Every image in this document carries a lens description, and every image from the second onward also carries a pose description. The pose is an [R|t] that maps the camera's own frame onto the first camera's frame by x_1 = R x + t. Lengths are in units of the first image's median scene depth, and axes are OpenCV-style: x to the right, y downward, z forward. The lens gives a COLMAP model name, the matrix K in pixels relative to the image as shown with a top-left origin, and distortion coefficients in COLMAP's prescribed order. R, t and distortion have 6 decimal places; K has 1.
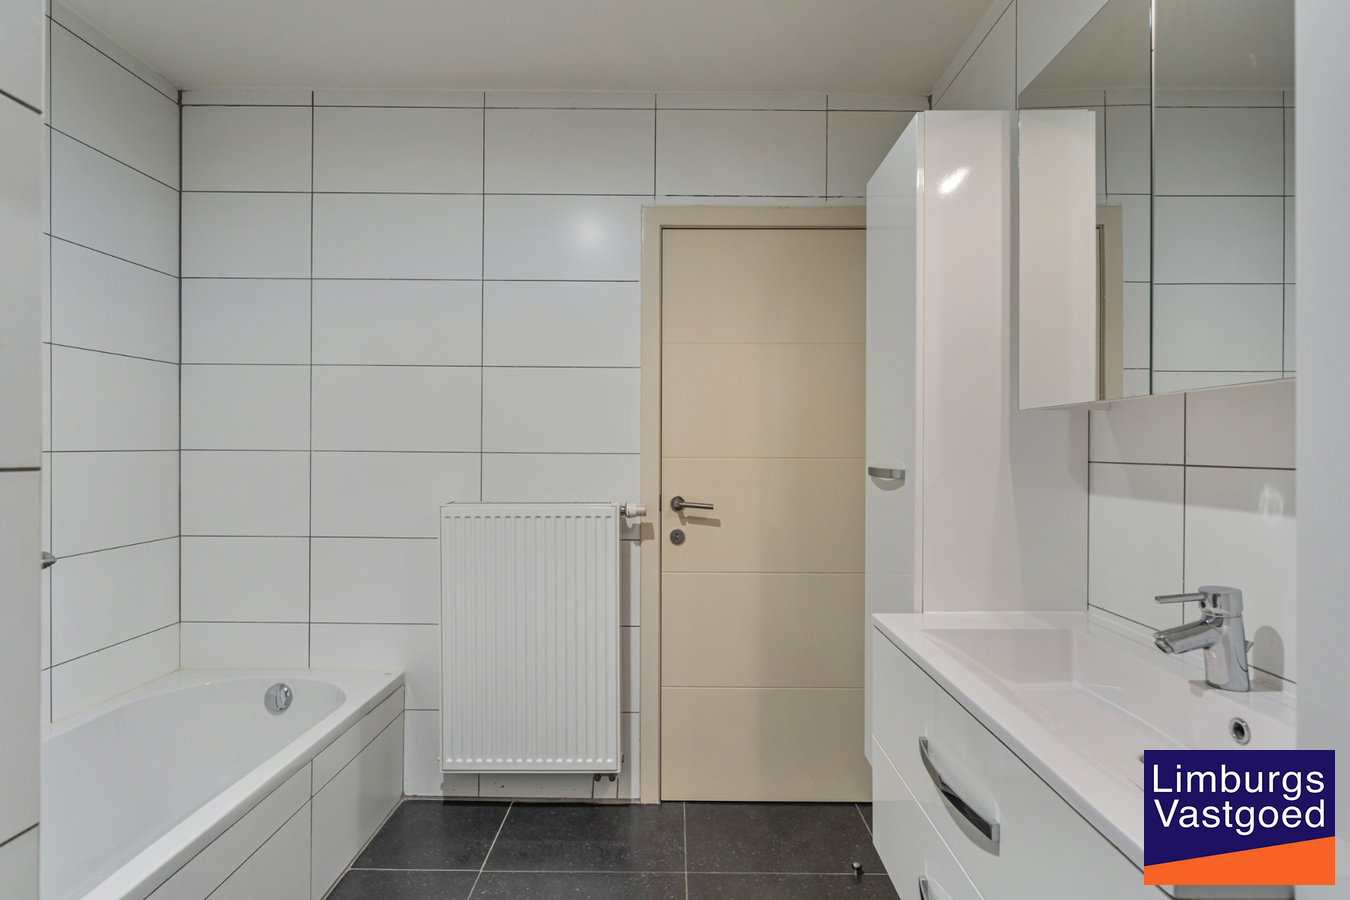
lens RADIAL K [[692.0, 0, 675.0], [0, 692.0, 450.0], [0, 0, 1]] dist [-0.000389, 0.002022]
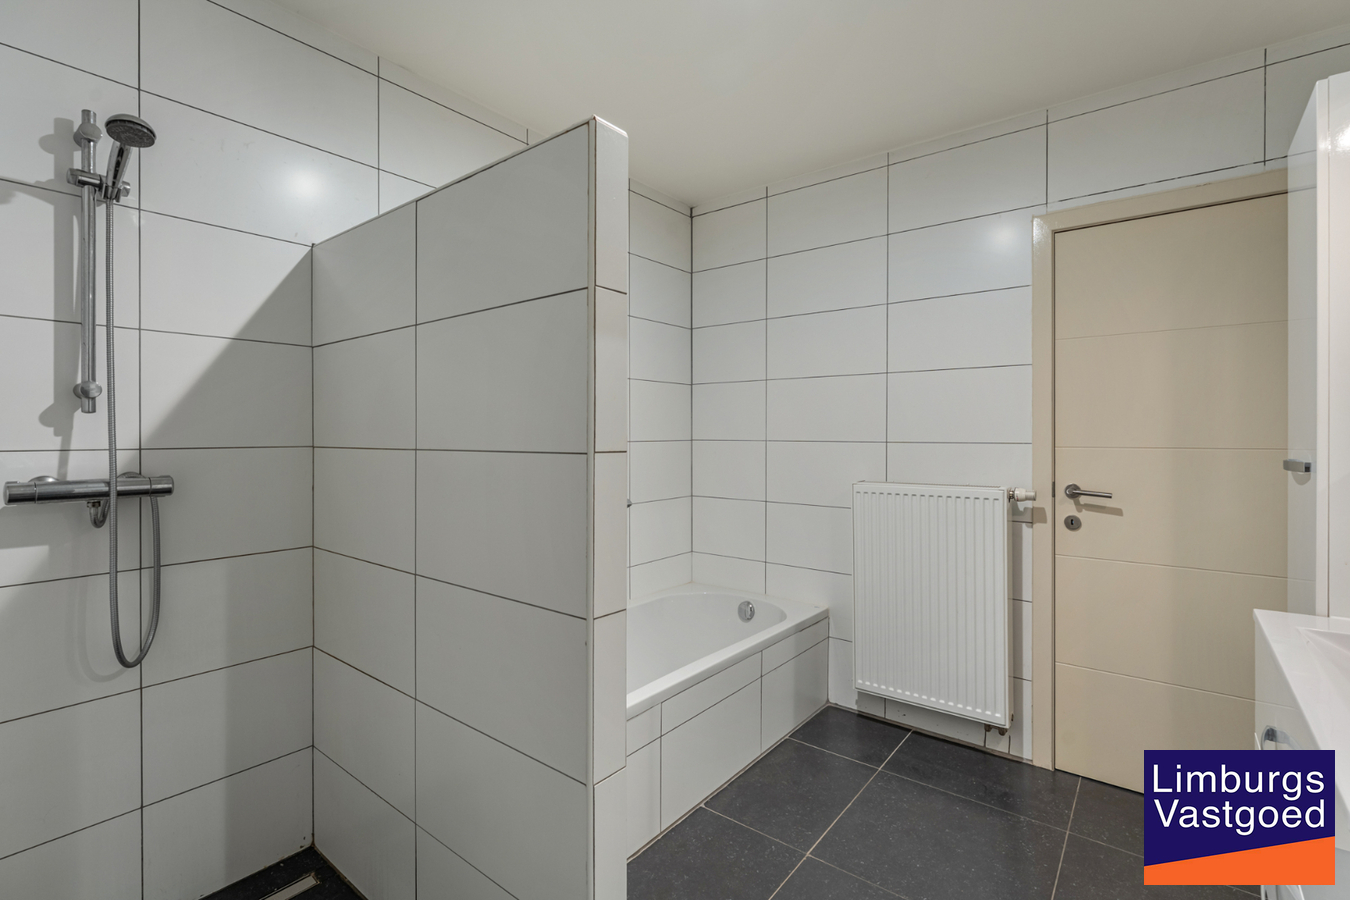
lens RADIAL K [[620.7, 0, 673.1], [0, 620.7, 441.1], [0, 0, 1]] dist [0.000076, 0.000047]
pose [[0.787151, 0.000845, -0.616759, 0.109079], [0.001030, 0.999996, 0.002685, -0.001624], [0.616759, -0.002748, 0.787147, -0.118934]]
